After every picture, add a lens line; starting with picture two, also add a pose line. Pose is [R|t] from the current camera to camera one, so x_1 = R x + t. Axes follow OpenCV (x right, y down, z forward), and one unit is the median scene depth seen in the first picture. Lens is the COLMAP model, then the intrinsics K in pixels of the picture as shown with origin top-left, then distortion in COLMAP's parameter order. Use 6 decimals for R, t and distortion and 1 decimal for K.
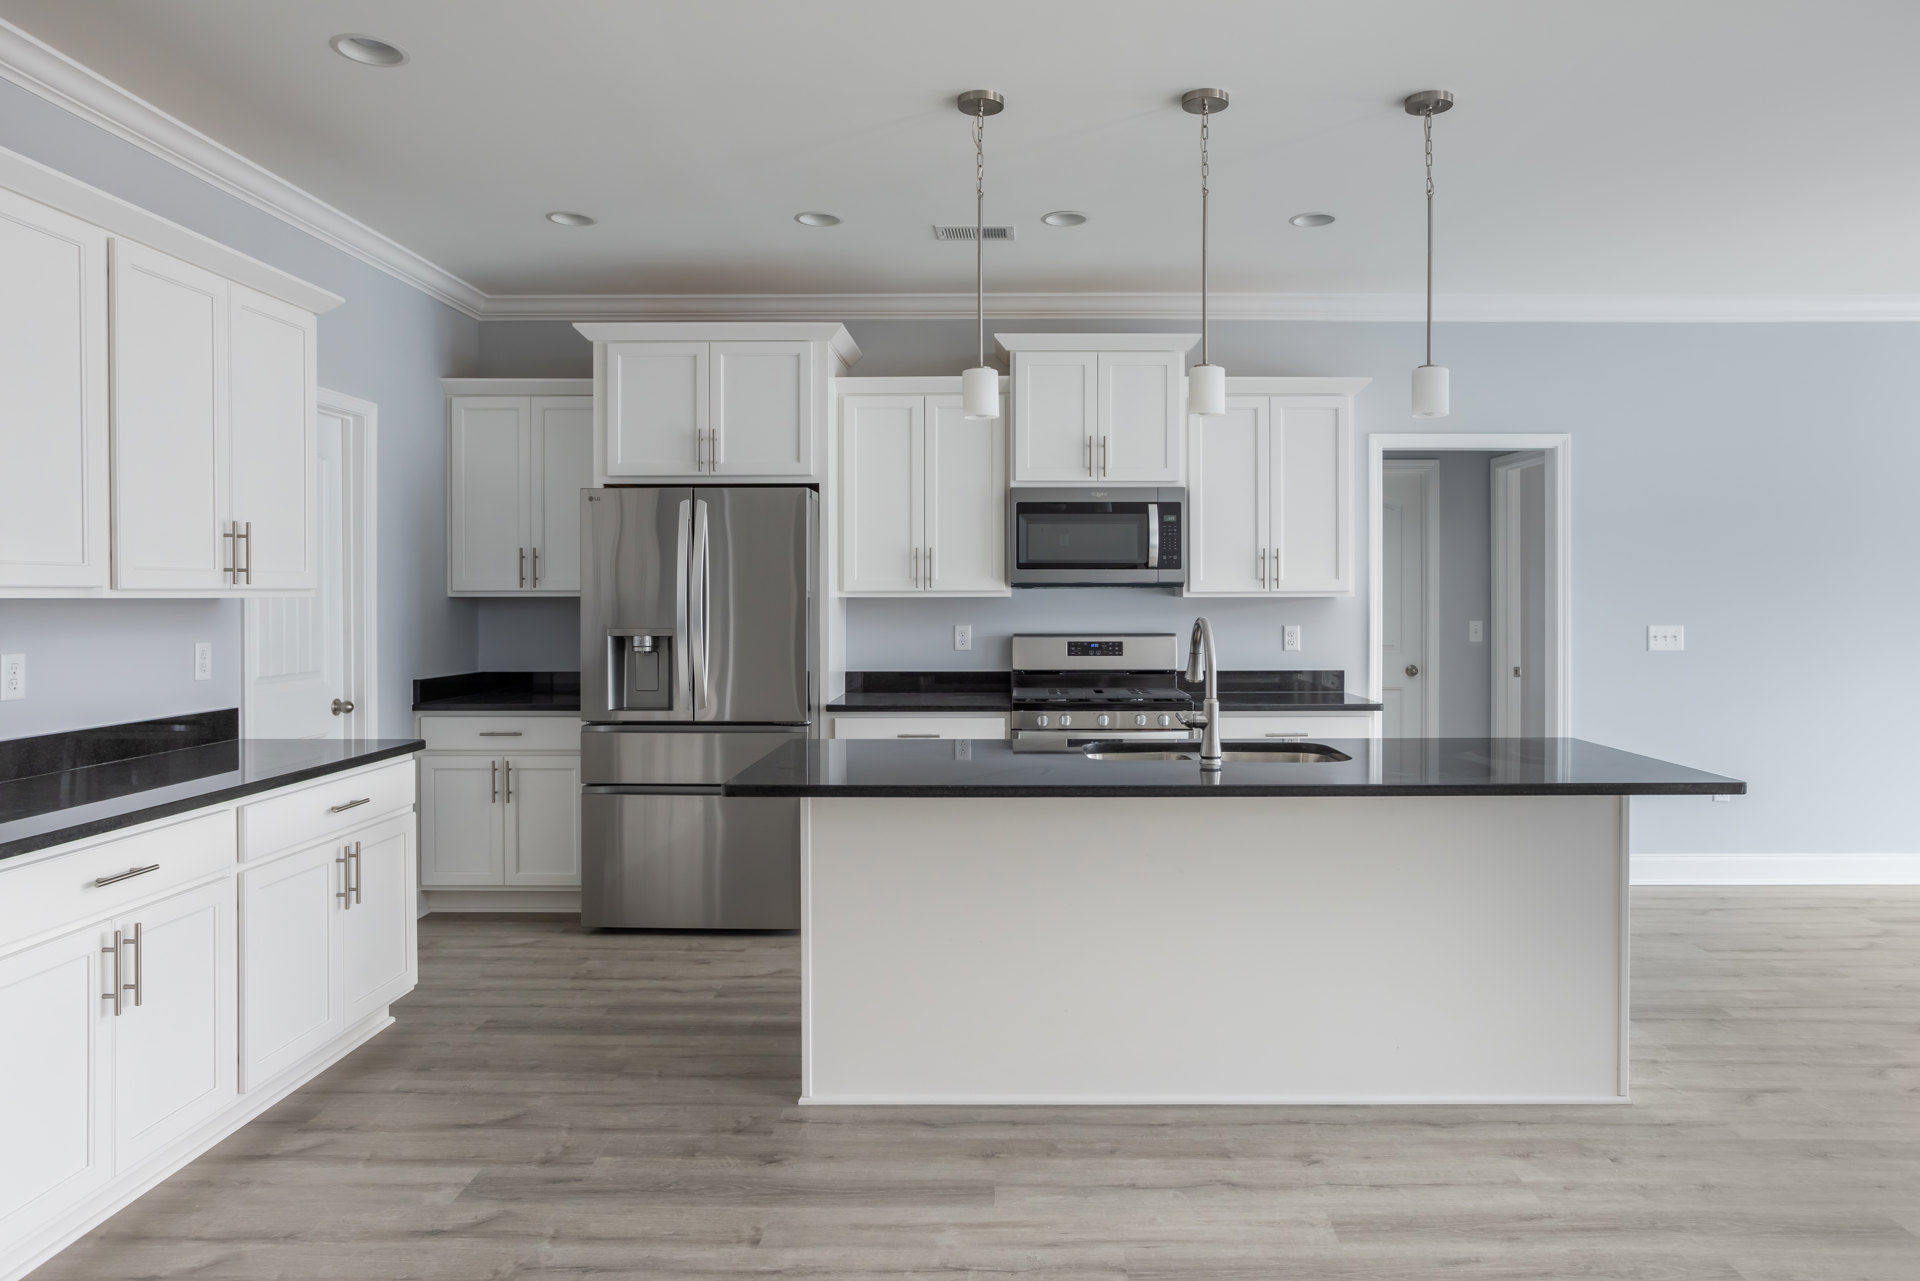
lens RADIAL K [[1210.8, 0, 964.4], [0, 1210.8, 610.7], [0, 0, 1]] dist [-0.003754, -0.000602]
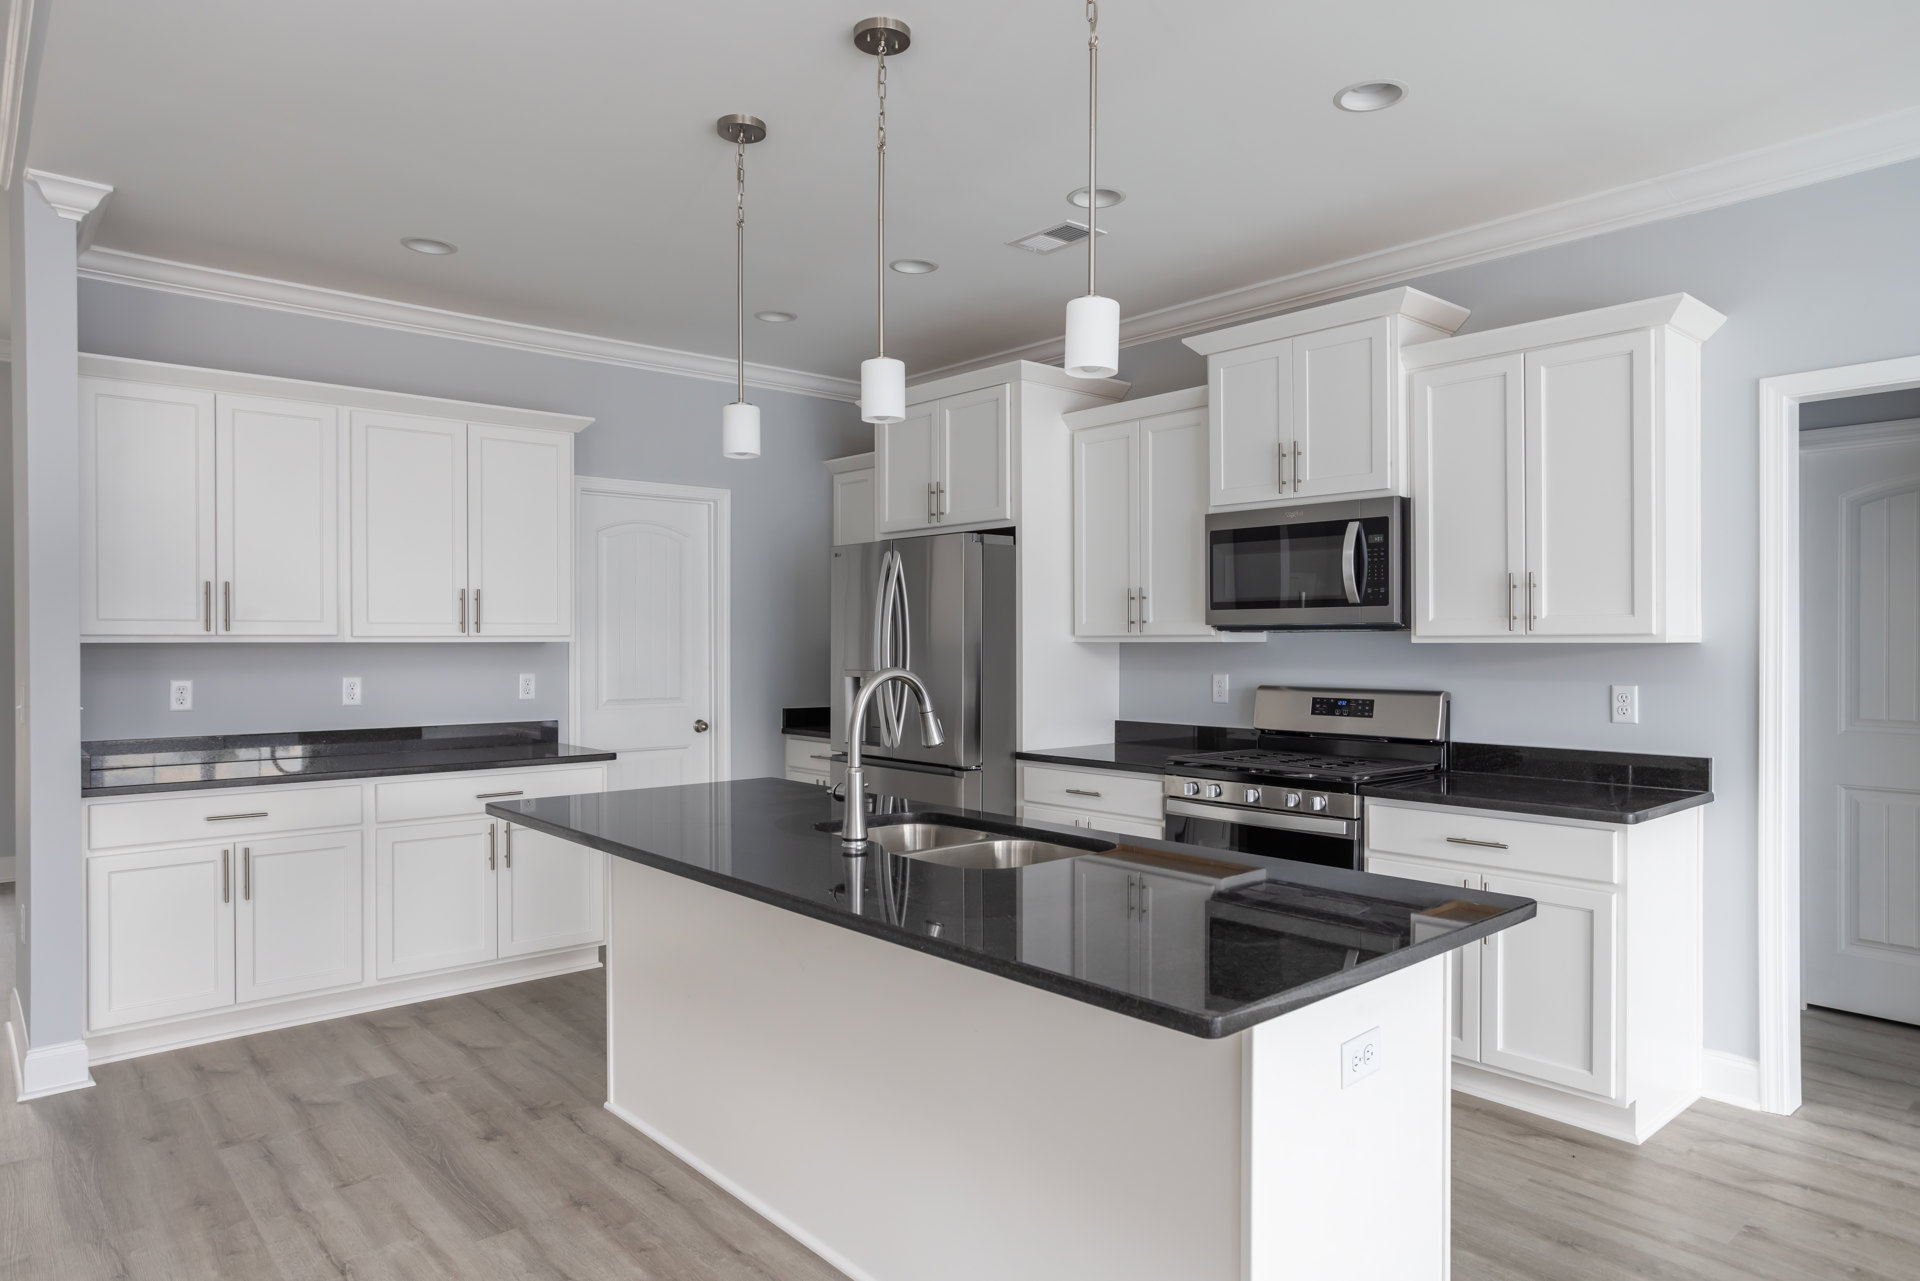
lens RADIAL K [[1138.4, 0, 960.0], [0, 1138.4, 640.5], [0, 0, 1]] dist [-0.053971, 0.050662]
pose [[0.688493, 0.000585, -0.725243, 0.498903], [-0.008823, 0.999932, -0.007570, -0.004944], [0.725189, 0.011611, 0.688452, 0.322241]]
